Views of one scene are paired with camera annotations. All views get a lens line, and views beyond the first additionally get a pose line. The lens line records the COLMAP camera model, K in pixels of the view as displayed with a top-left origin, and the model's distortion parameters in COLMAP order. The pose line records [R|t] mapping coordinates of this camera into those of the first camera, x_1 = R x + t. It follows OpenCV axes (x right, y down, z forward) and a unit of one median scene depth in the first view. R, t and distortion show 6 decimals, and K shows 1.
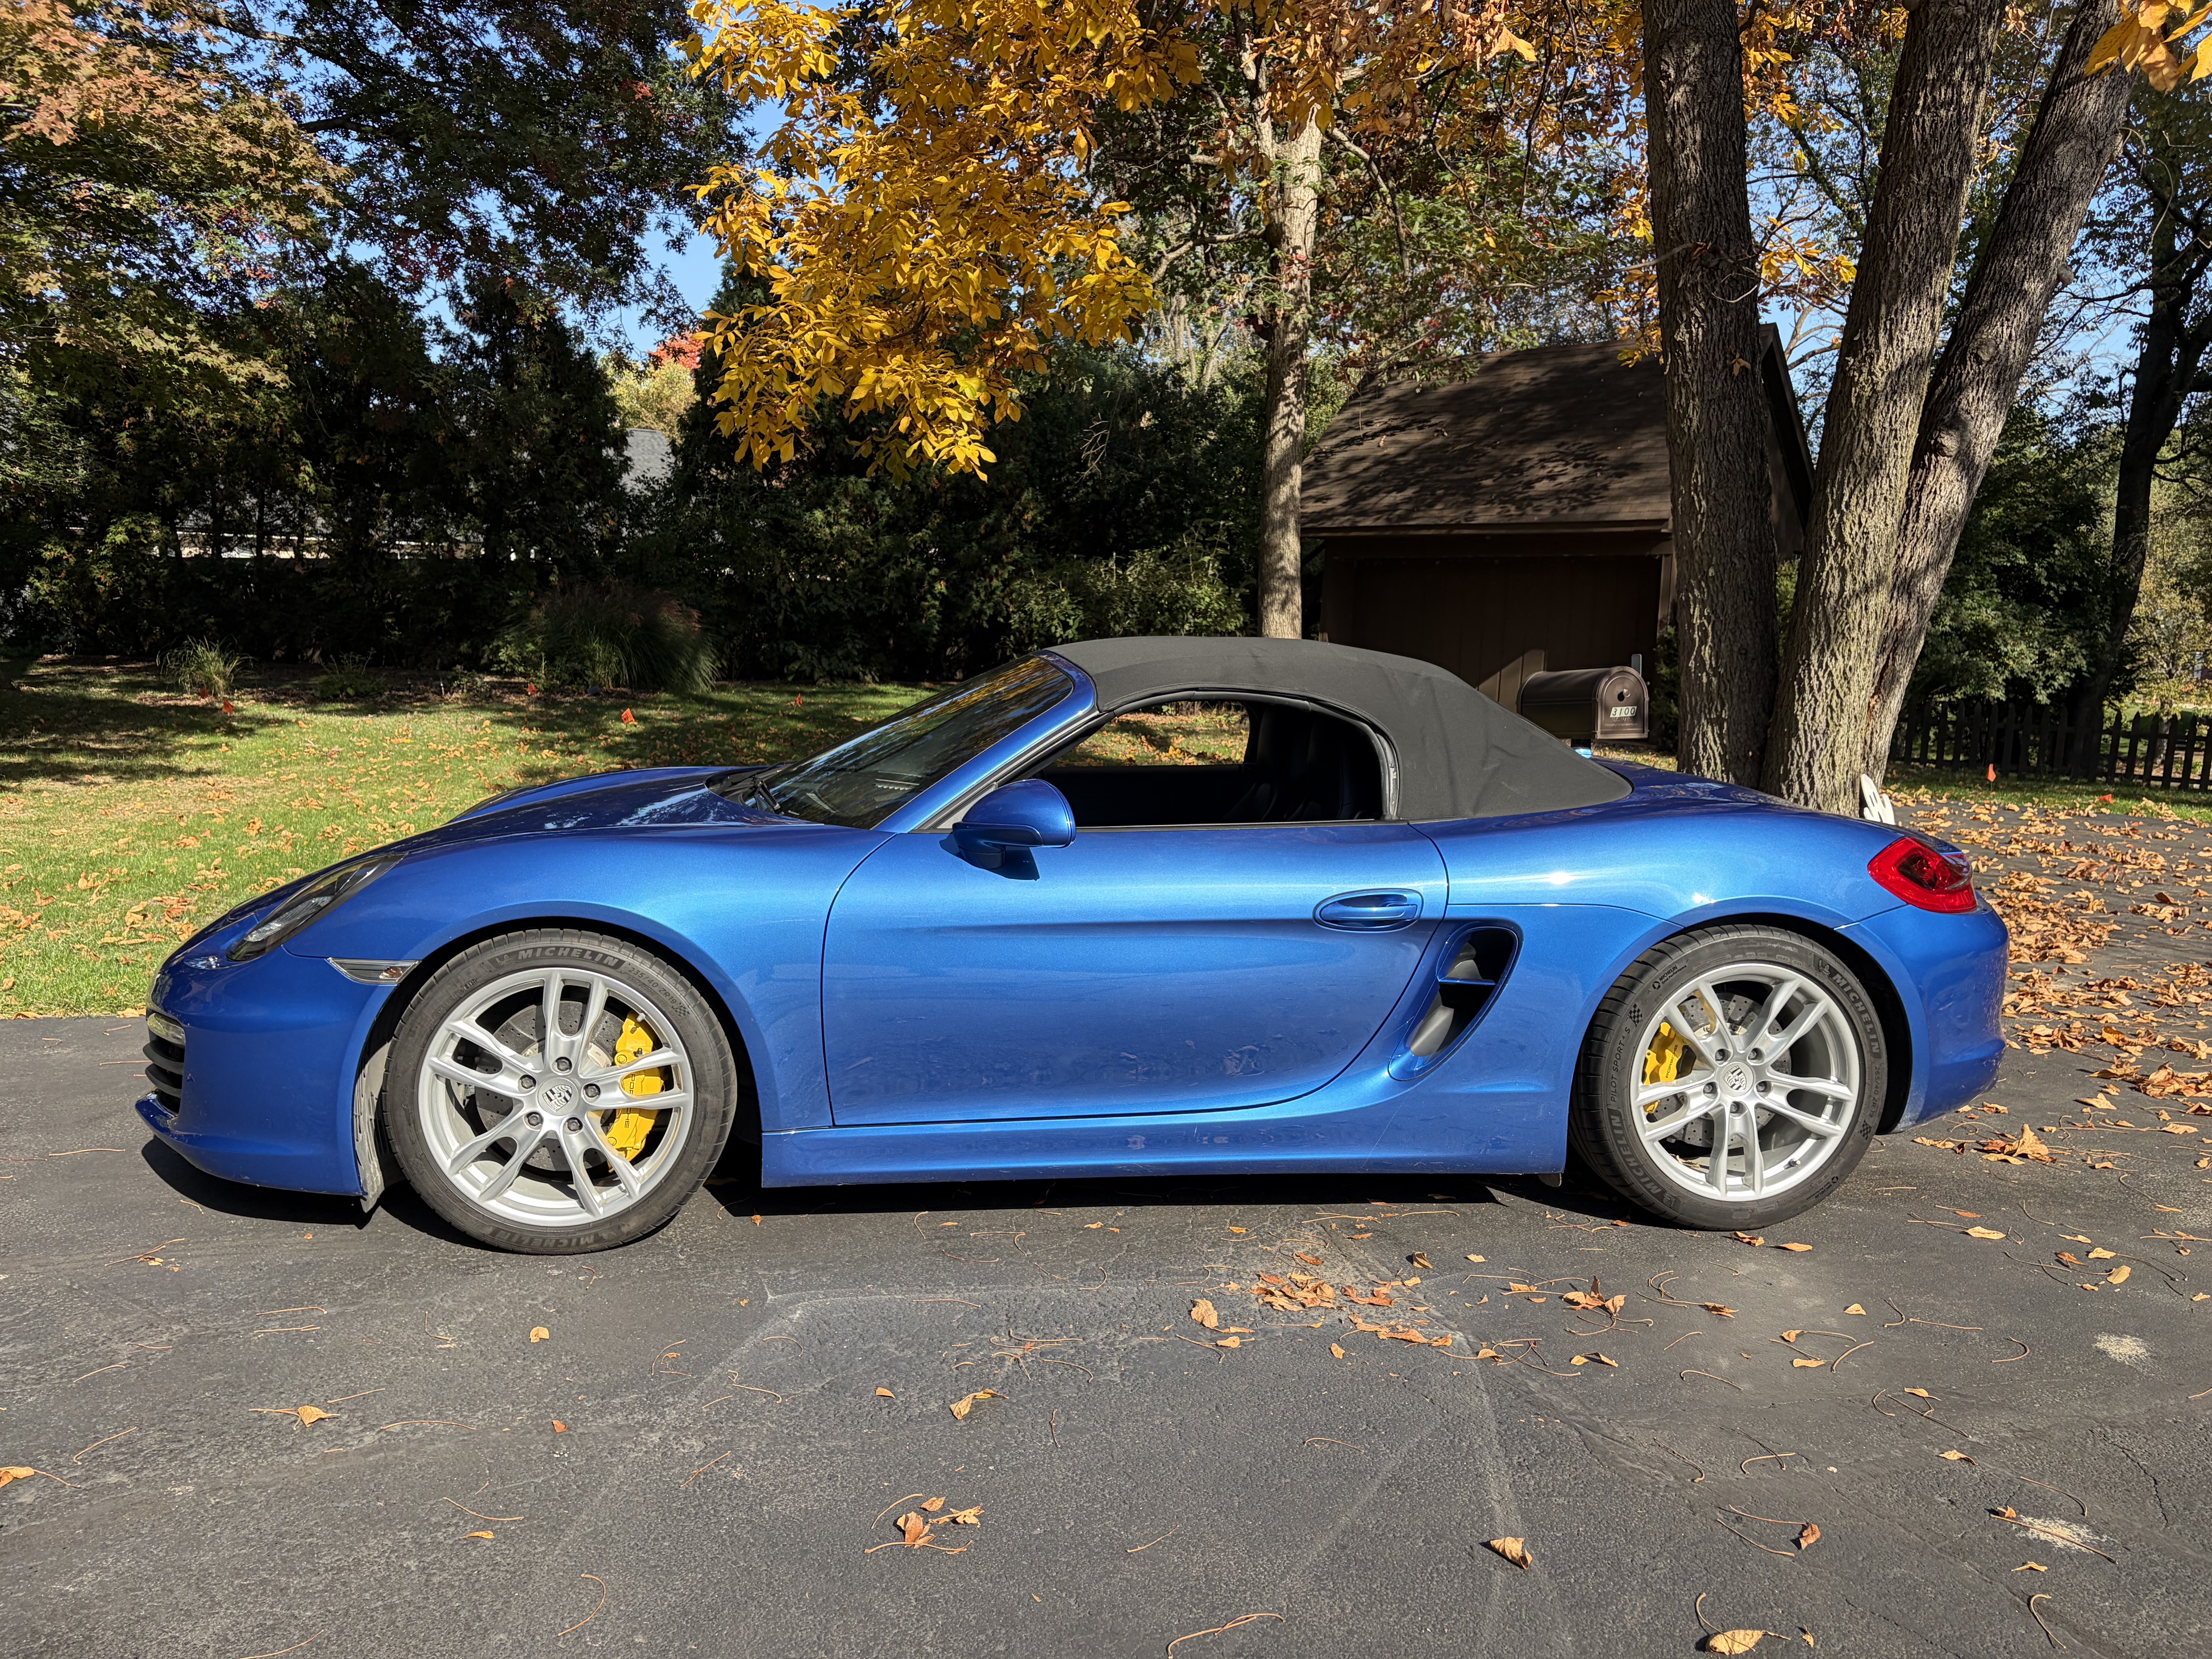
lens RADIAL K [[1674.4, 0, 1100.4], [0, 1674.4, 838.4], [0, 0, 1]] dist [0.050115, -0.047870]
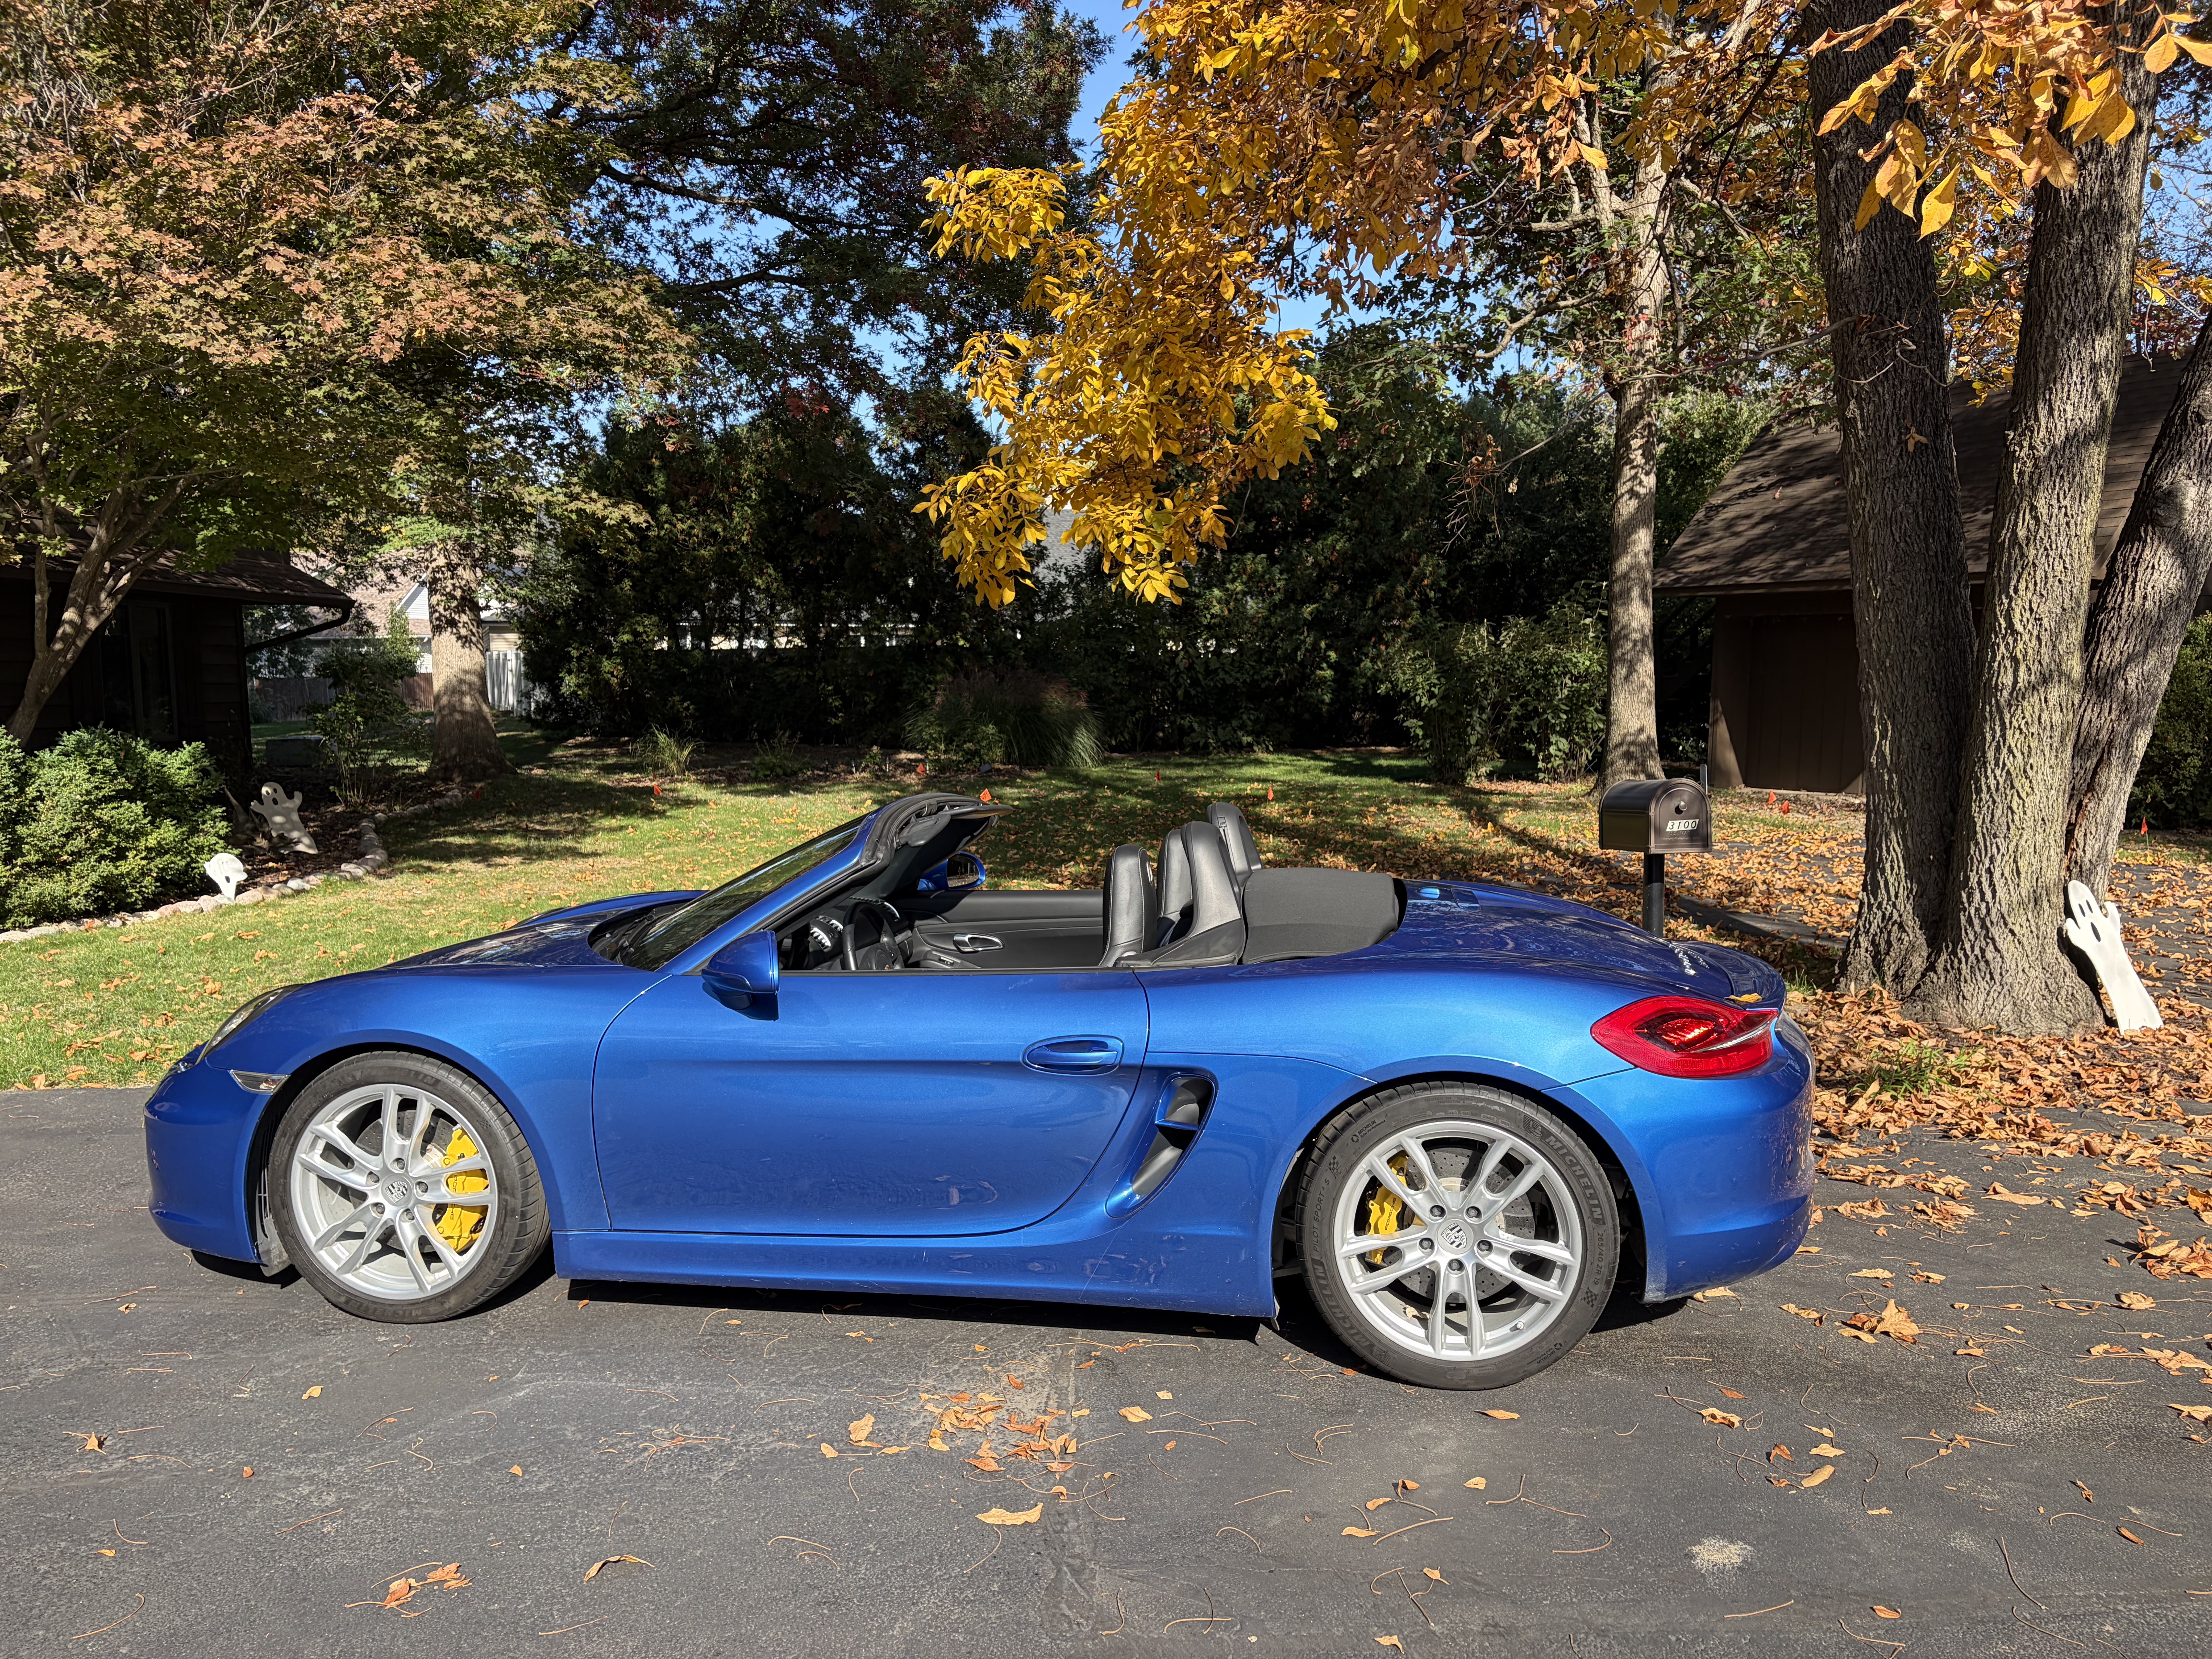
lens RADIAL K [[1674.4, 0, 1110.9], [0, 1674.4, 822.9], [0, 0, 1]] dist [0.050115, -0.047870]
pose [[0.959437, -0.002457, -0.281913, 0.234314], [-0.009109, 0.999170, -0.039708, -0.030670], [0.281777, 0.040666, 0.958618, -0.012828]]
